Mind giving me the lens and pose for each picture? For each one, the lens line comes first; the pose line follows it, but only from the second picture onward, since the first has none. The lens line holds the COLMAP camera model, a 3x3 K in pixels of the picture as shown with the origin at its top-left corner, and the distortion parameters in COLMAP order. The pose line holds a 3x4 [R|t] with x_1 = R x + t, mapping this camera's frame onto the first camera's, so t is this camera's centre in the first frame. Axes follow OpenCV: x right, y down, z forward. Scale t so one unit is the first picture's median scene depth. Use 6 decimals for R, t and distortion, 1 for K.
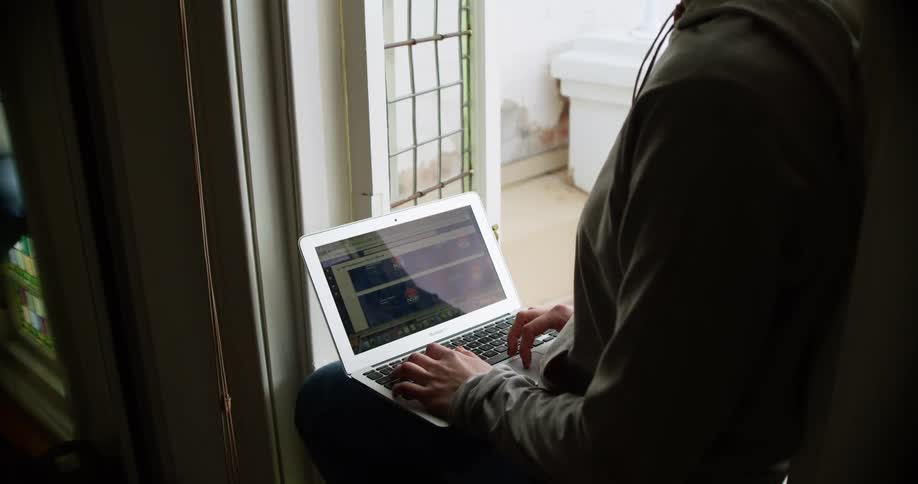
lens RADIAL K [[864.9, 0, 459.0], [0, 864.9, 242.0], [0, 0, 1]] dist [-0.199476, 0.271034]
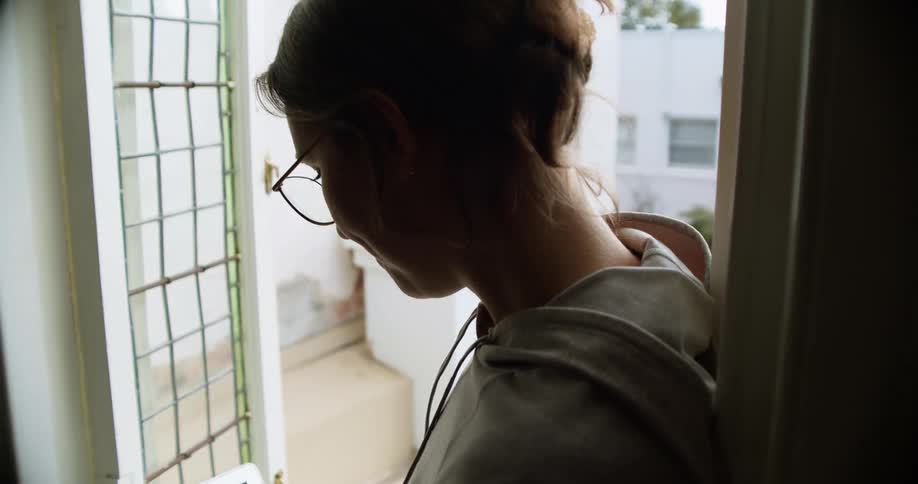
lens RADIAL K [[864.9, 0, 459.0], [0, 864.9, 242.0], [0, 0, 1]] dist [-0.199476, 0.271034]
pose [[0.972543, -0.031791, 0.230540, 0.031910], [0.069212, 0.985313, -0.156101, -0.113972], [-0.222191, 0.167771, 0.960460, 0.125892]]
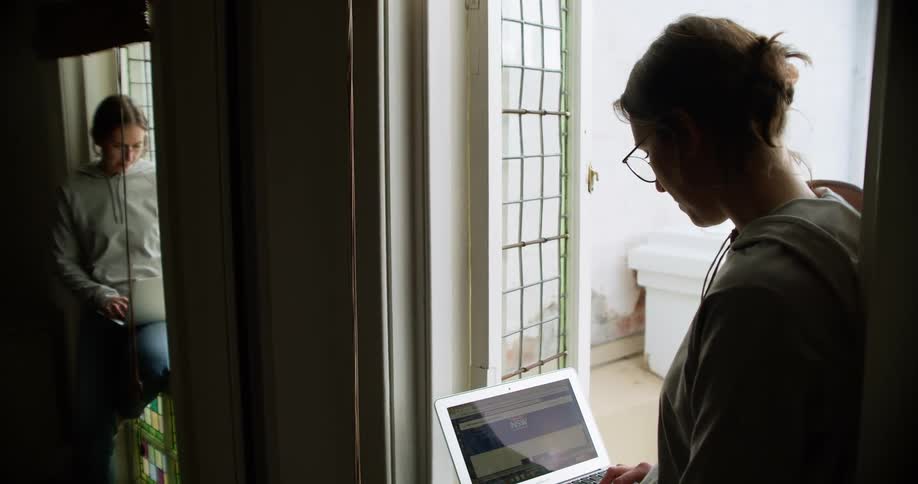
lens RADIAL K [[864.9, 0, 459.0], [0, 864.9, 242.0], [0, 0, 1]] dist [-0.199476, 0.271034]
pose [[0.996181, 0.018607, -0.085304, -0.036670], [-0.036184, 0.977157, -0.209414, 0.024424], [0.079459, 0.211701, 0.974099, -0.202526]]
